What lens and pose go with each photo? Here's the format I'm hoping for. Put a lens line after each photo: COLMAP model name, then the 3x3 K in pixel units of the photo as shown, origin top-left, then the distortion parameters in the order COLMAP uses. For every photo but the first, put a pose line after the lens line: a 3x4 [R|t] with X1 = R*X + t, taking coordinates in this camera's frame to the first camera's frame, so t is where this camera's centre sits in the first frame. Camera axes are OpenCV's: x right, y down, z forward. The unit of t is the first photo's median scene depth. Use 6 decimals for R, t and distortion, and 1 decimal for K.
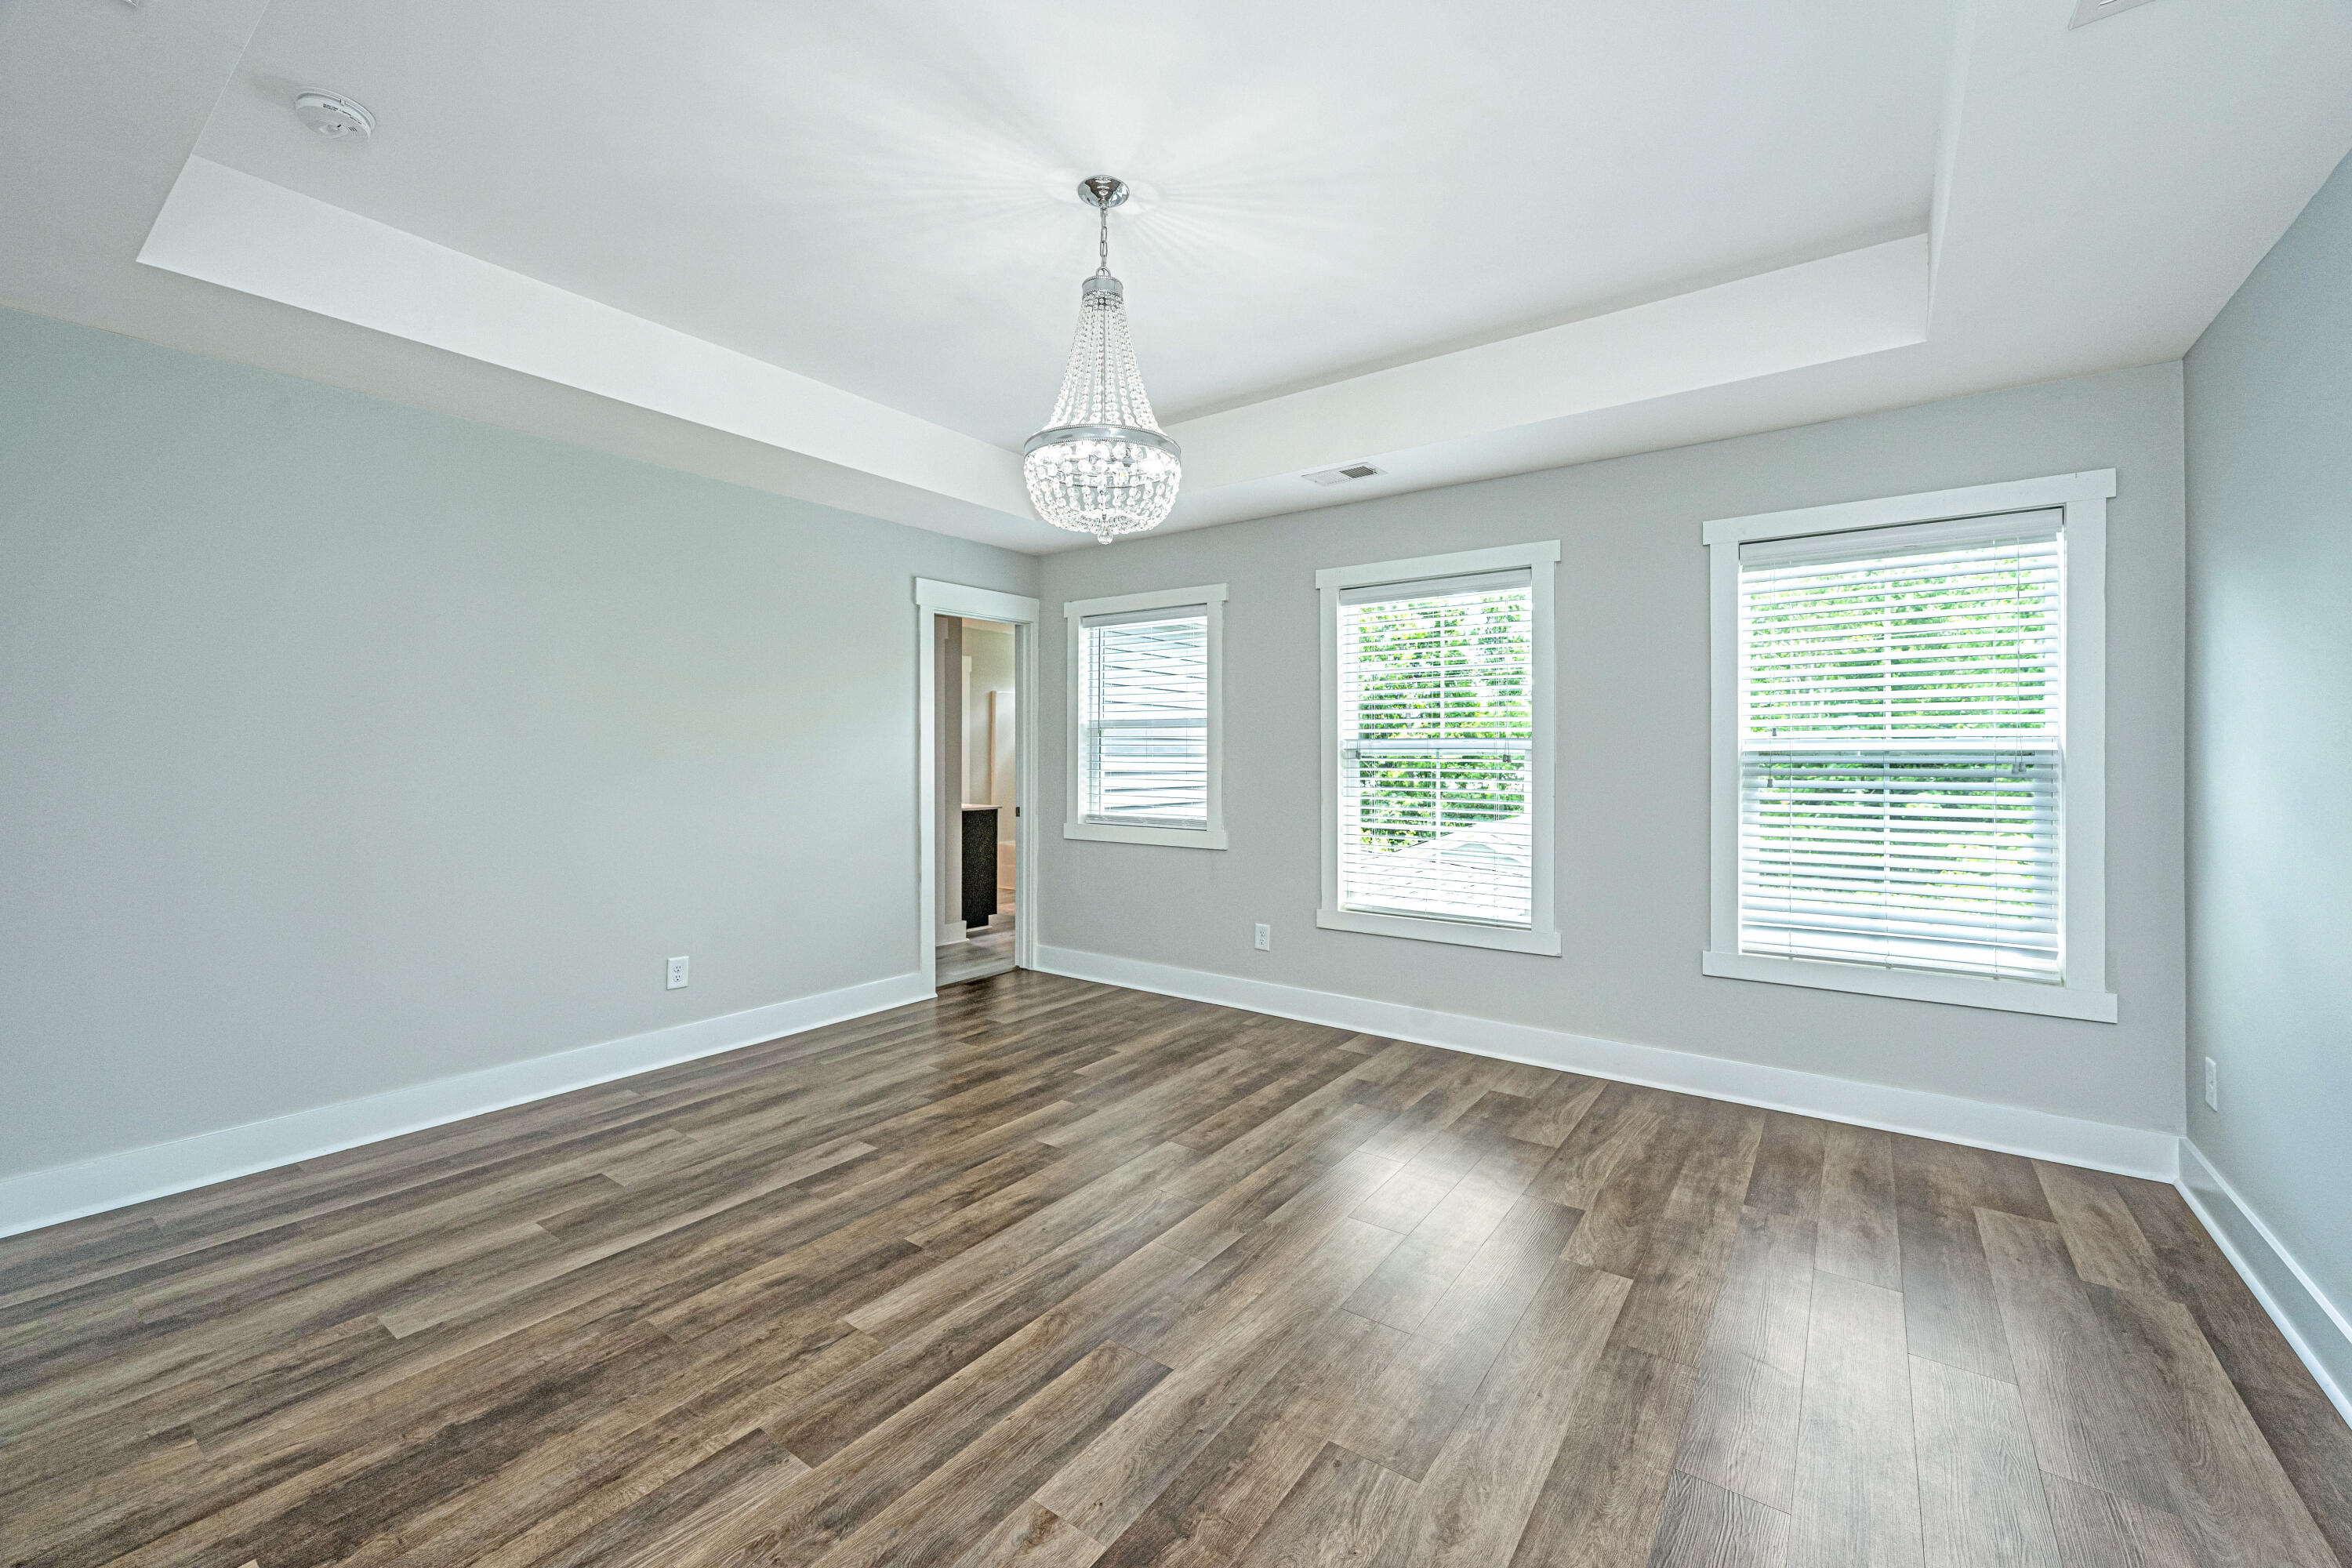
lens RADIAL K [[949.1, 0, 1182.0], [0, 949.1, 761.6], [0, 0, 1]] dist [-0.002967, -0.000005]
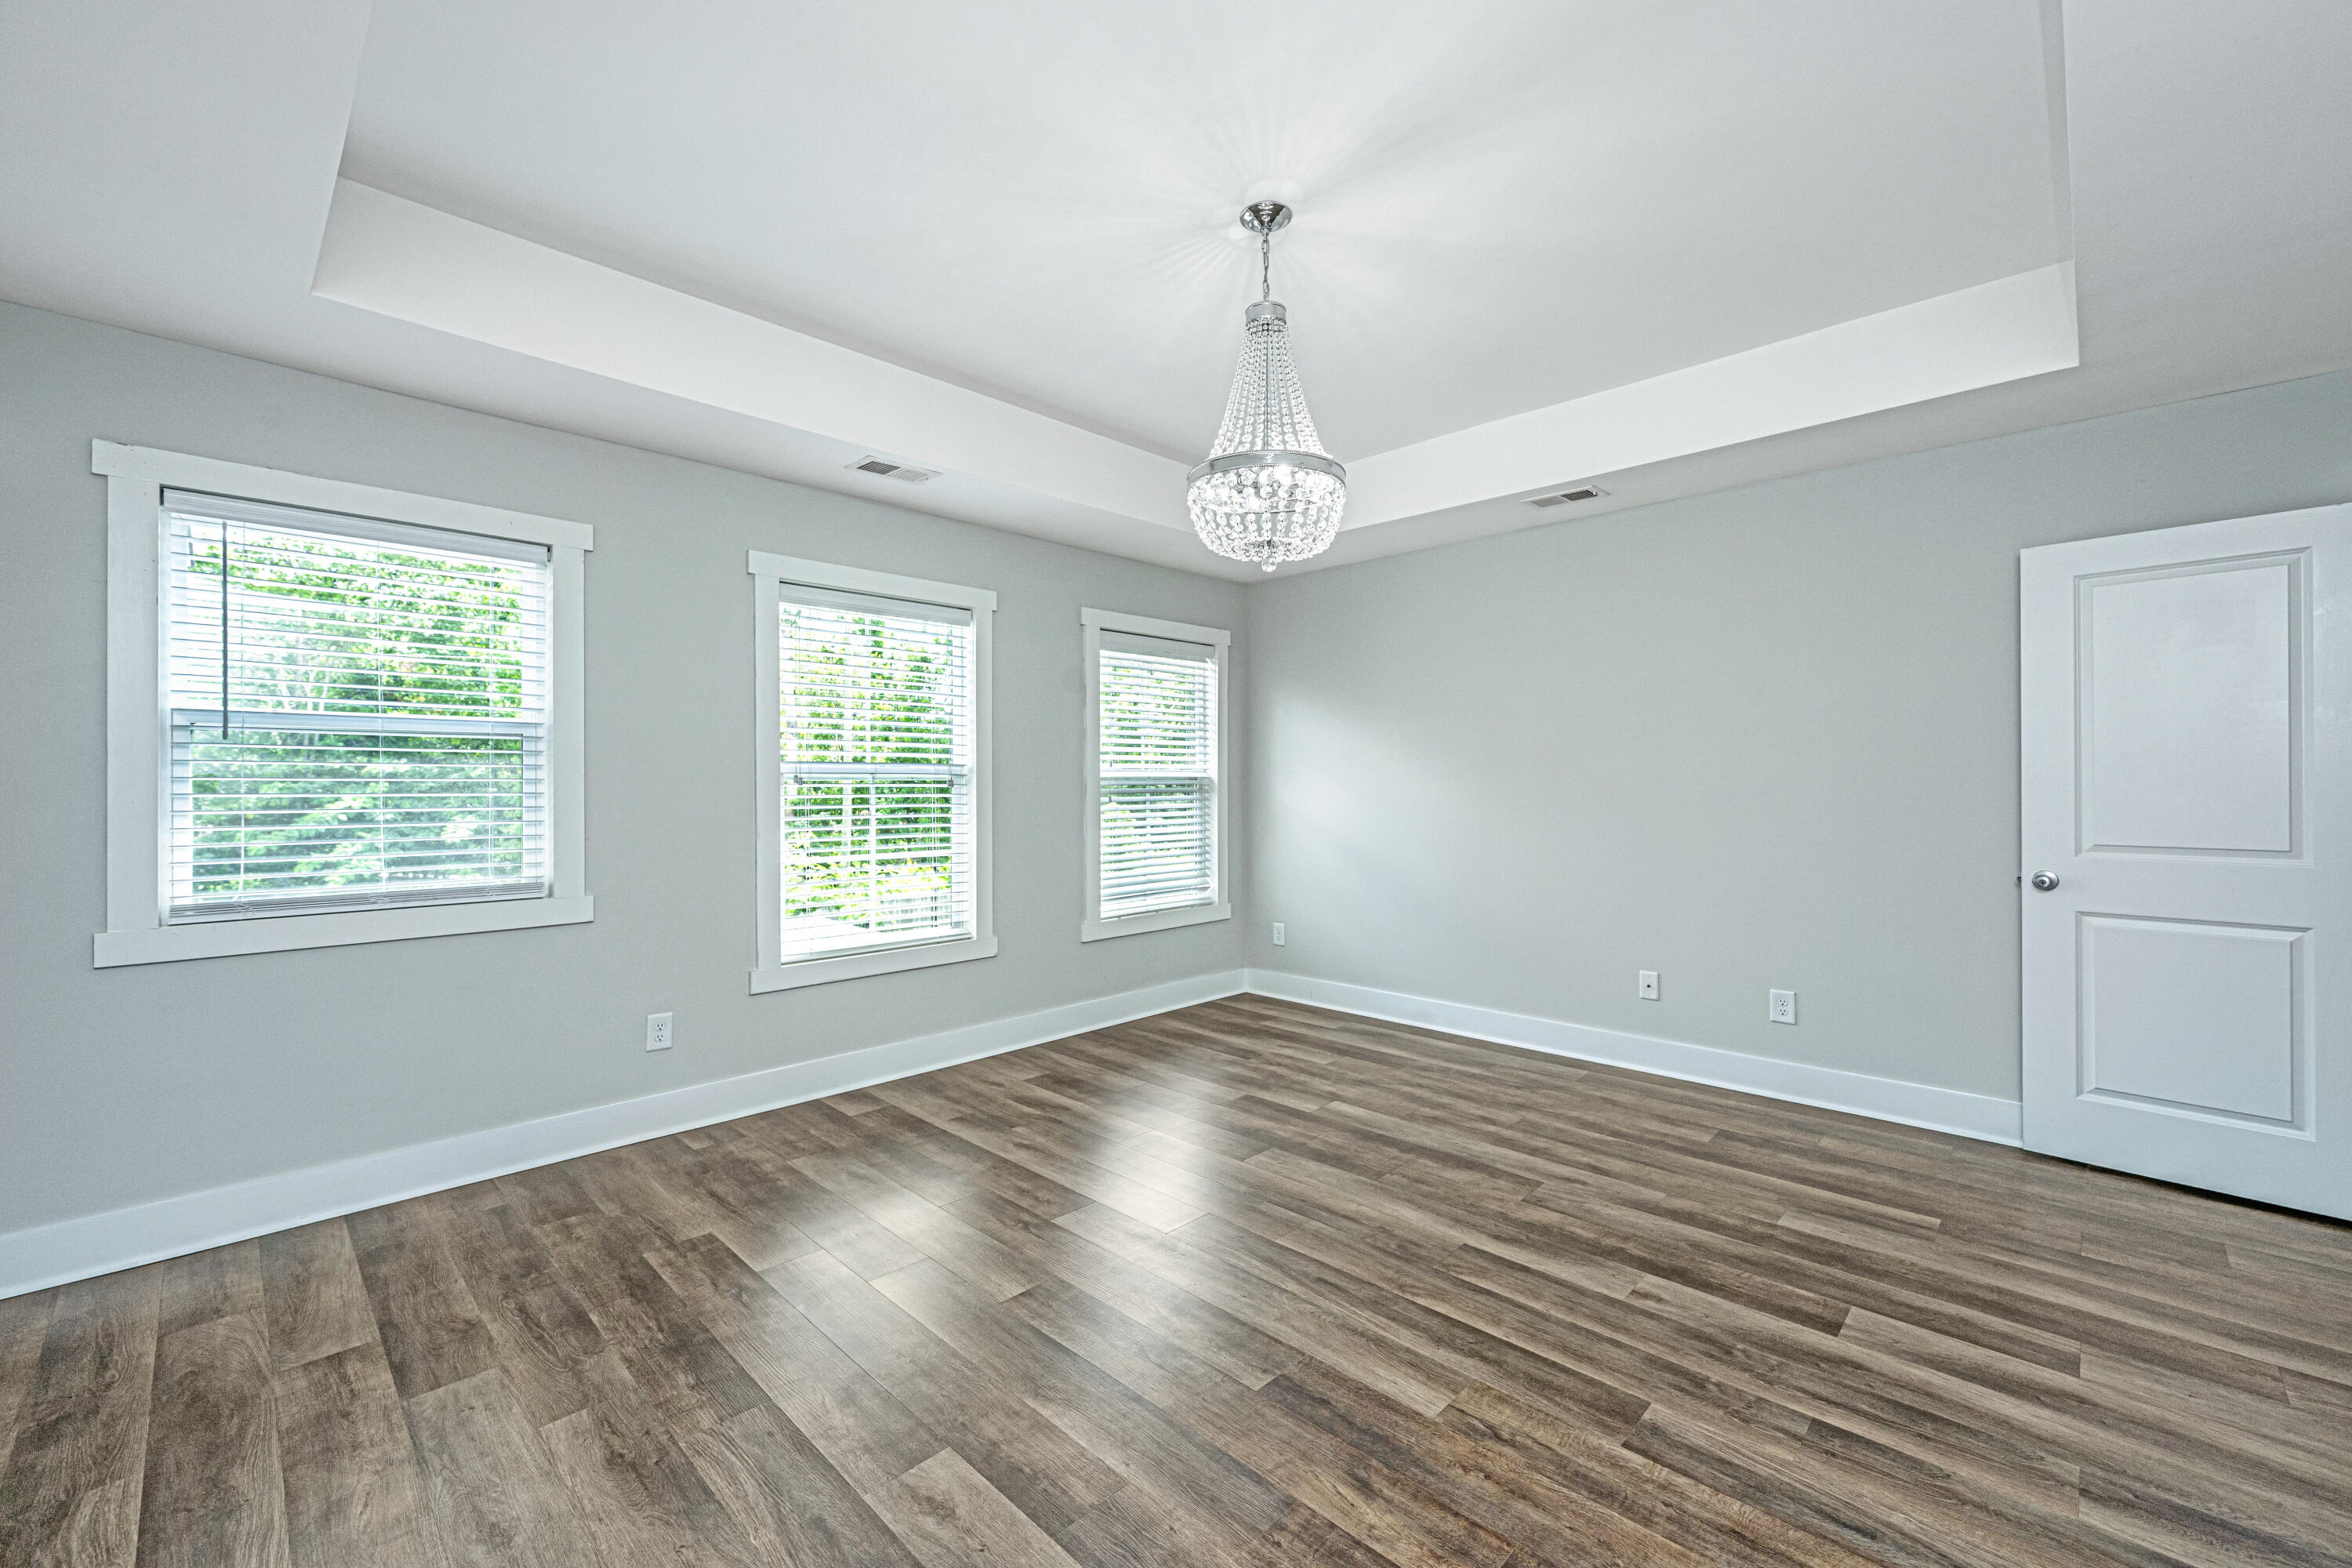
lens RADIAL K [[949.1, 0, 1183.5], [0, 949.1, 783.3], [0, 0, 1]] dist [-0.002967, -0.000005]
pose [[0.138294, -0.005583, 0.990375, -1.206661], [0.005940, 0.999971, 0.004807, -0.011737], [-0.990373, 0.005218, 0.138323, 1.052849]]
